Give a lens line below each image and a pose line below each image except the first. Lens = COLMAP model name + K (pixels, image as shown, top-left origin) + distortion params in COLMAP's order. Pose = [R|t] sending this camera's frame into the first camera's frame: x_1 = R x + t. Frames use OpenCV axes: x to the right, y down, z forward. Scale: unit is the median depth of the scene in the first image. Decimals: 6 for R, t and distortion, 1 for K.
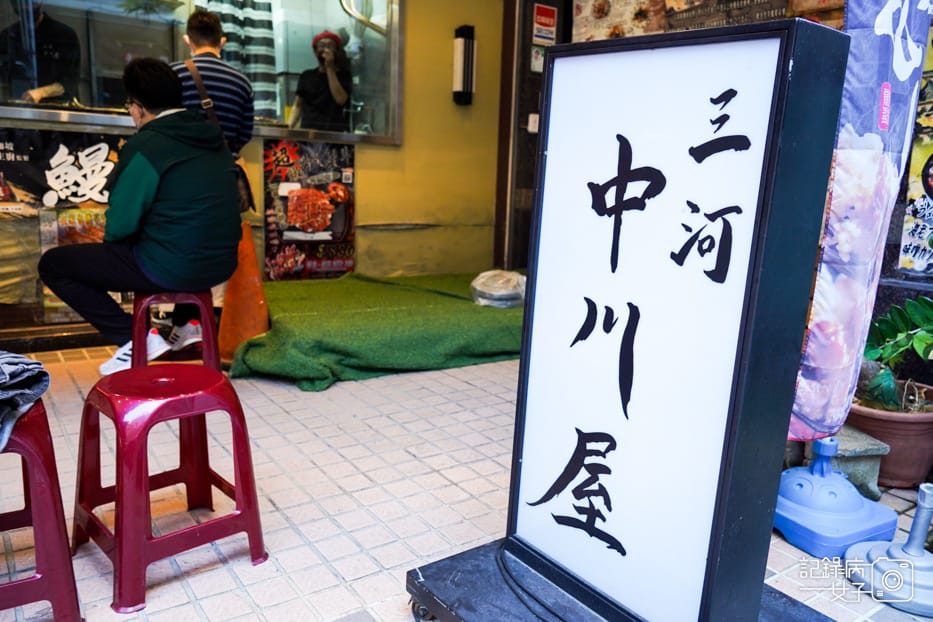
lens RADIAL K [[725.4, 0, 470.1], [0, 725.4, 310.2], [0, 0, 1]] dist [-0.013674, 0.014433]
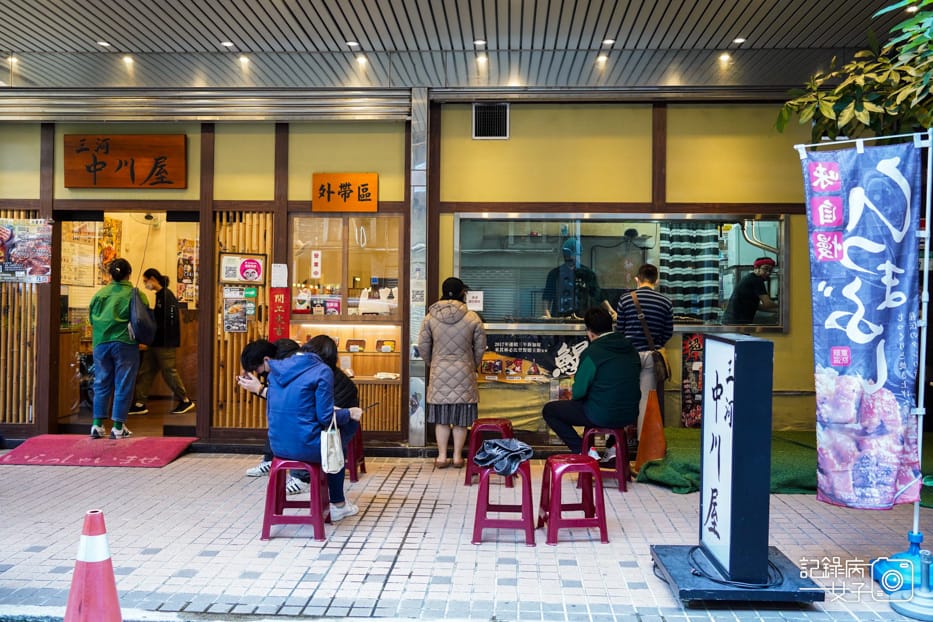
lens RADIAL K [[865.6, 0, 466.8], [0, 865.6, 311.8], [0, 0, 1]] dist [0.014822, 0.000000]
pose [[0.781191, -0.027859, -0.623670, 0.598576], [-0.087932, 0.984134, -0.154102, 0.046270], [0.618068, 0.175224, 0.766347, -0.819166]]
